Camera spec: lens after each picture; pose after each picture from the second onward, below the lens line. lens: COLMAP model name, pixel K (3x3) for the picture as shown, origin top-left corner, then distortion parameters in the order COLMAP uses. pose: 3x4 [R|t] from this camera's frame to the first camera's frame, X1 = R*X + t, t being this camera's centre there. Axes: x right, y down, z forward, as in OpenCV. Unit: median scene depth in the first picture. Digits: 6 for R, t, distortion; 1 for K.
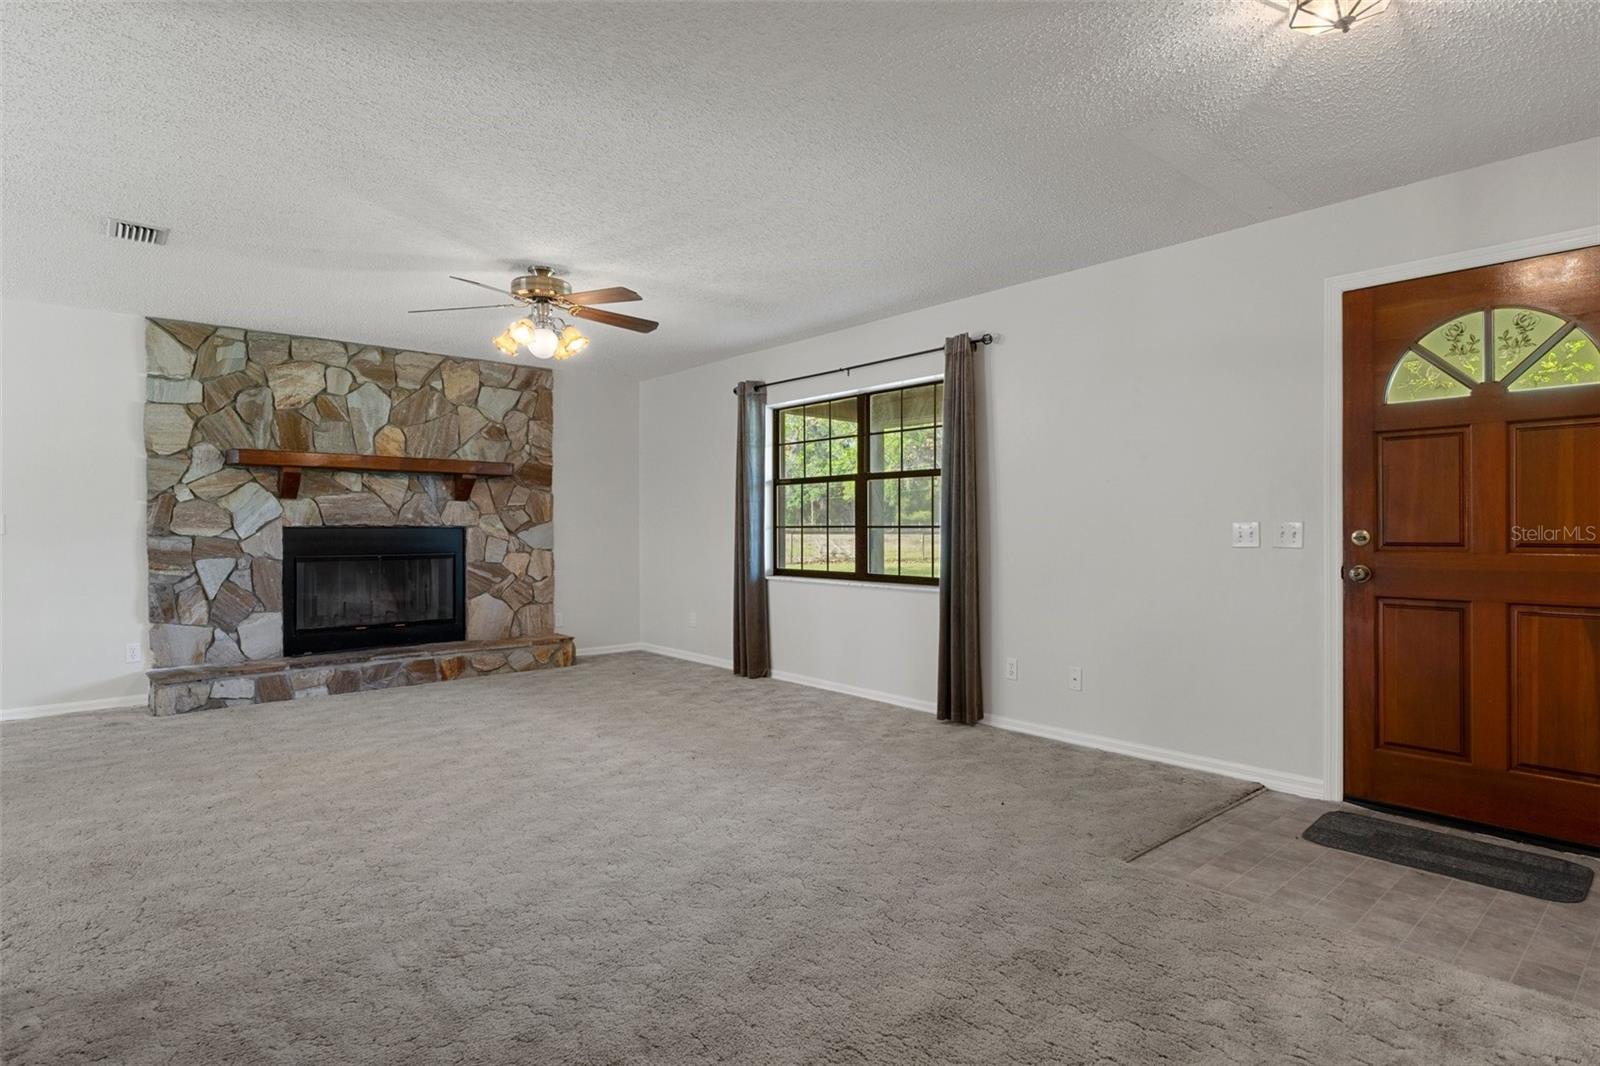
lens RADIAL K [[829.9, 0, 807.9], [0, 829.9, 534.5], [0, 0, 1]] dist [0.002803, 0.000261]
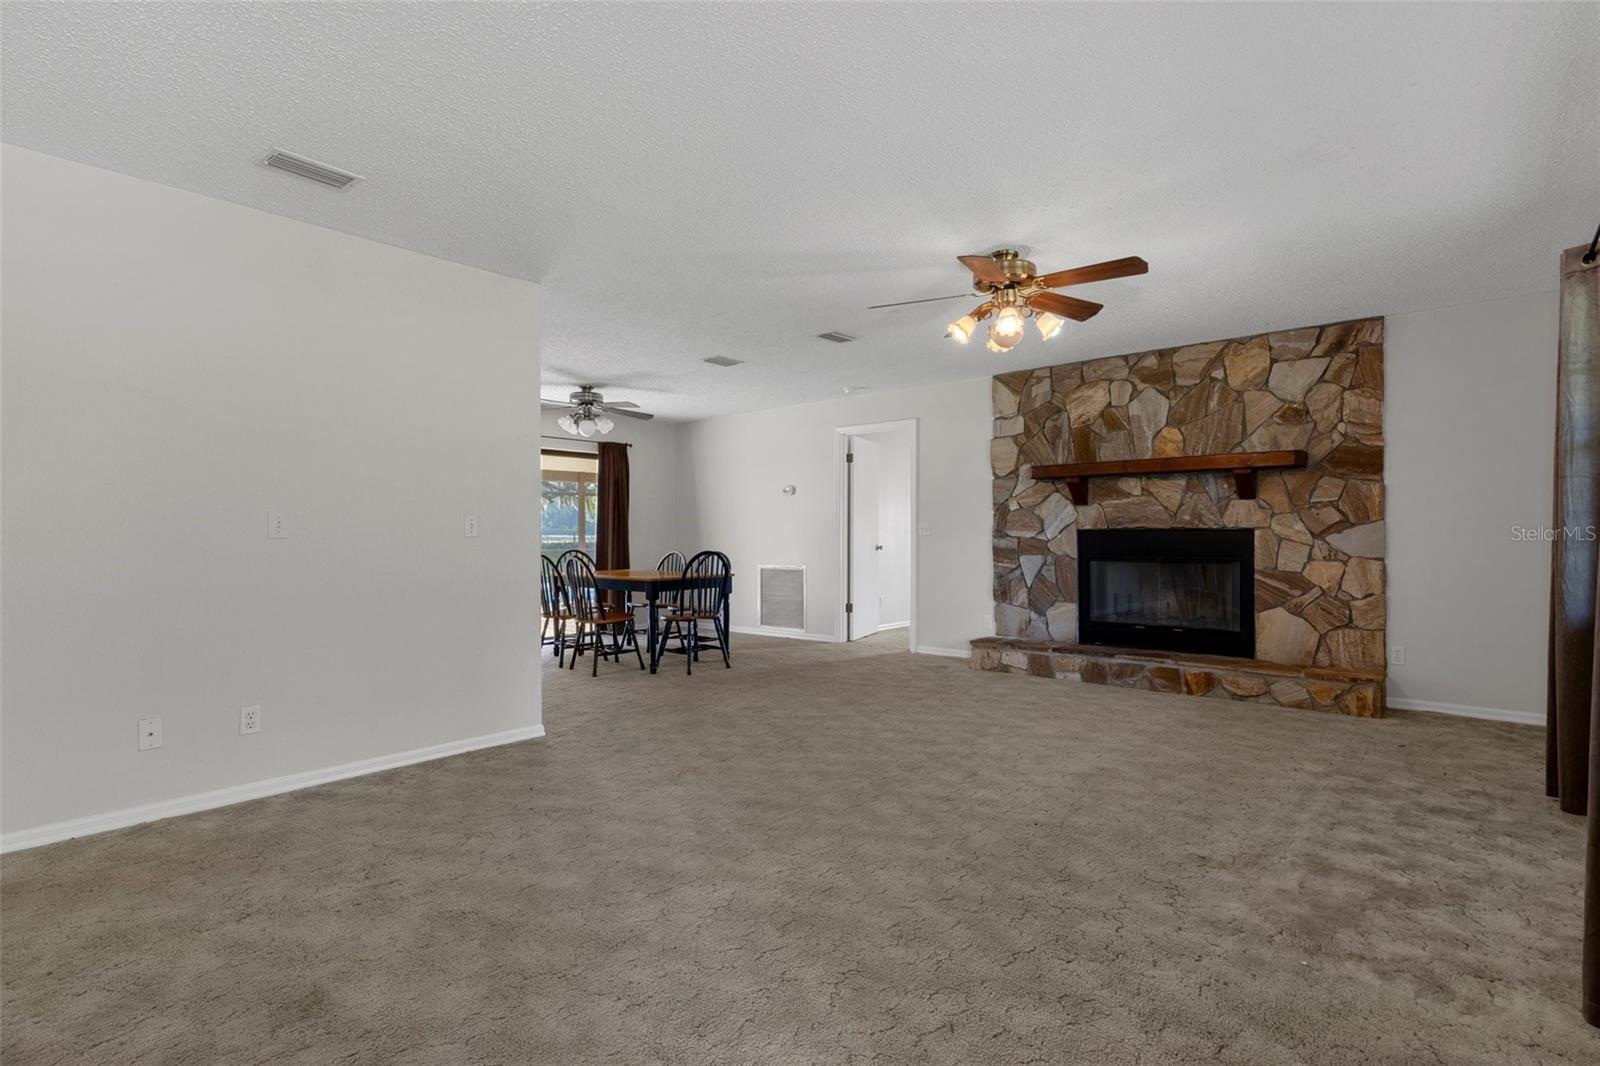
lens RADIAL K [[775.7, 0, 804.4], [0, 775.7, 537.2], [0, 0, 1]] dist [0.001363, -0.000175]
pose [[0.124159, 0.003126, -0.992257, 0.385052], [-0.007411, 0.999970, 0.002223, 0.001641], [0.992235, 0.007078, 0.124179, 0.487599]]
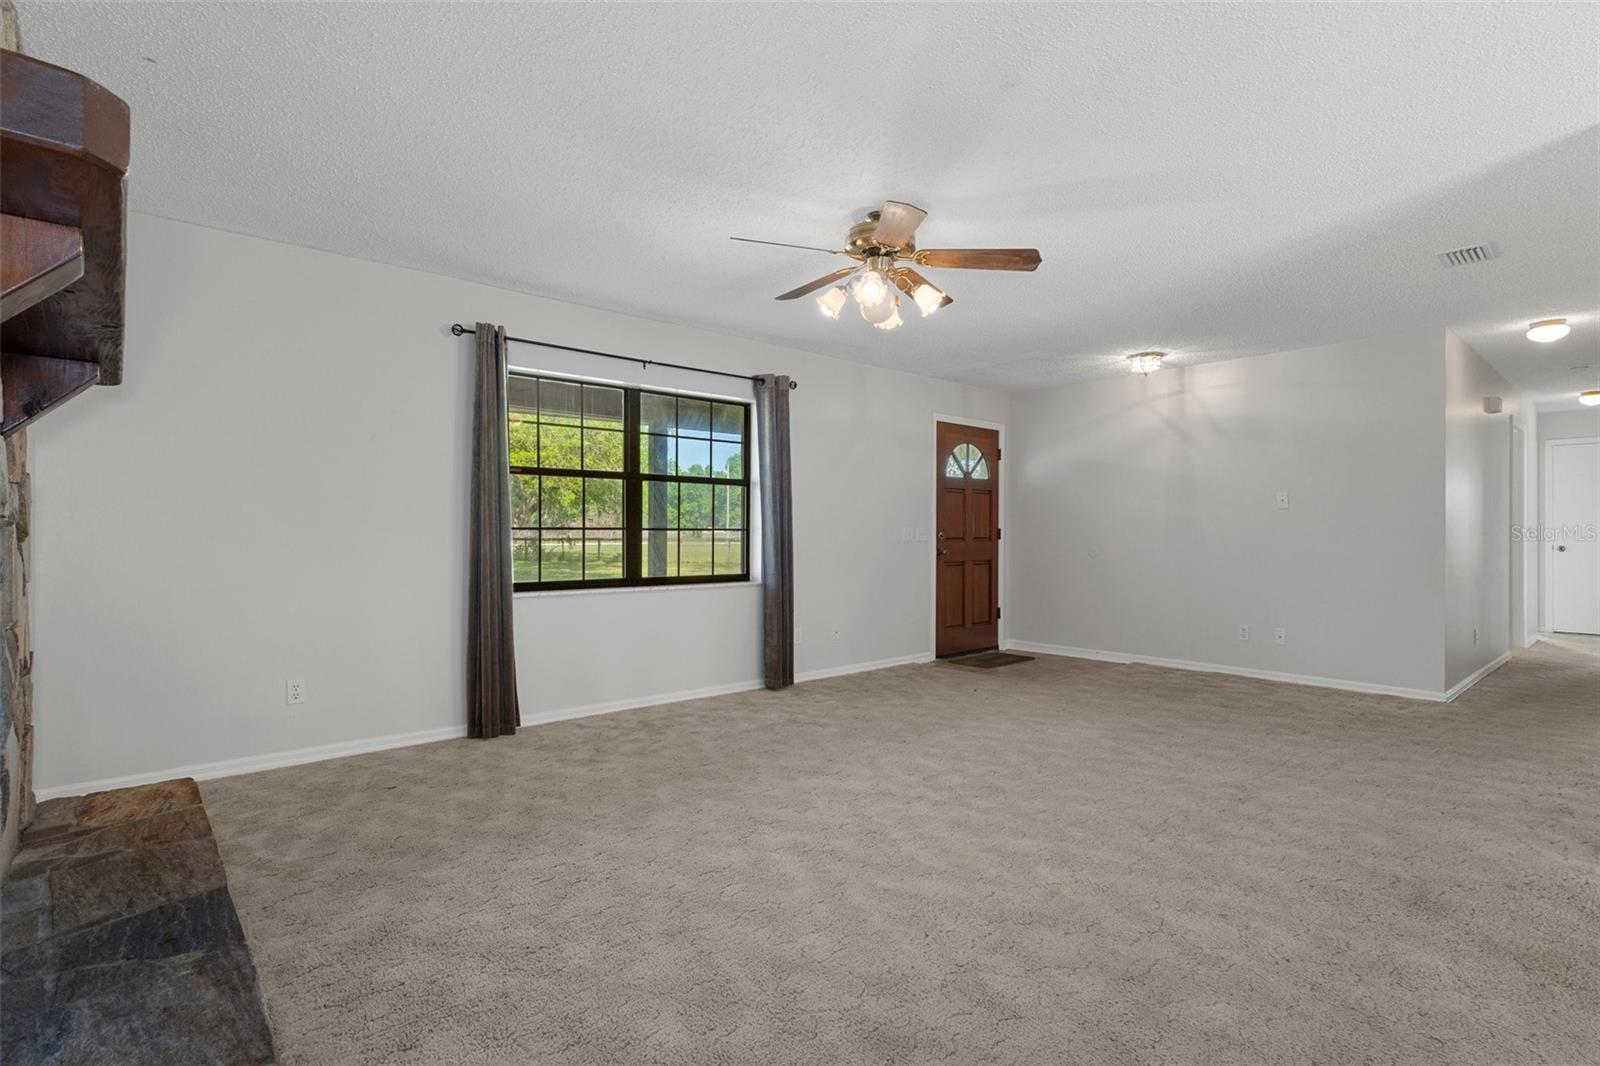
lens RADIAL K [[775.7, 0, 804.4], [0, 775.7, 537.2], [0, 0, 1]] dist [0.001363, -0.000175]
pose [[0.009416, -0.004665, 0.999945, -0.806011], [0.008079, 0.999957, 0.004589, -0.002290], [-0.999923, 0.008035, 0.009454, 0.784711]]
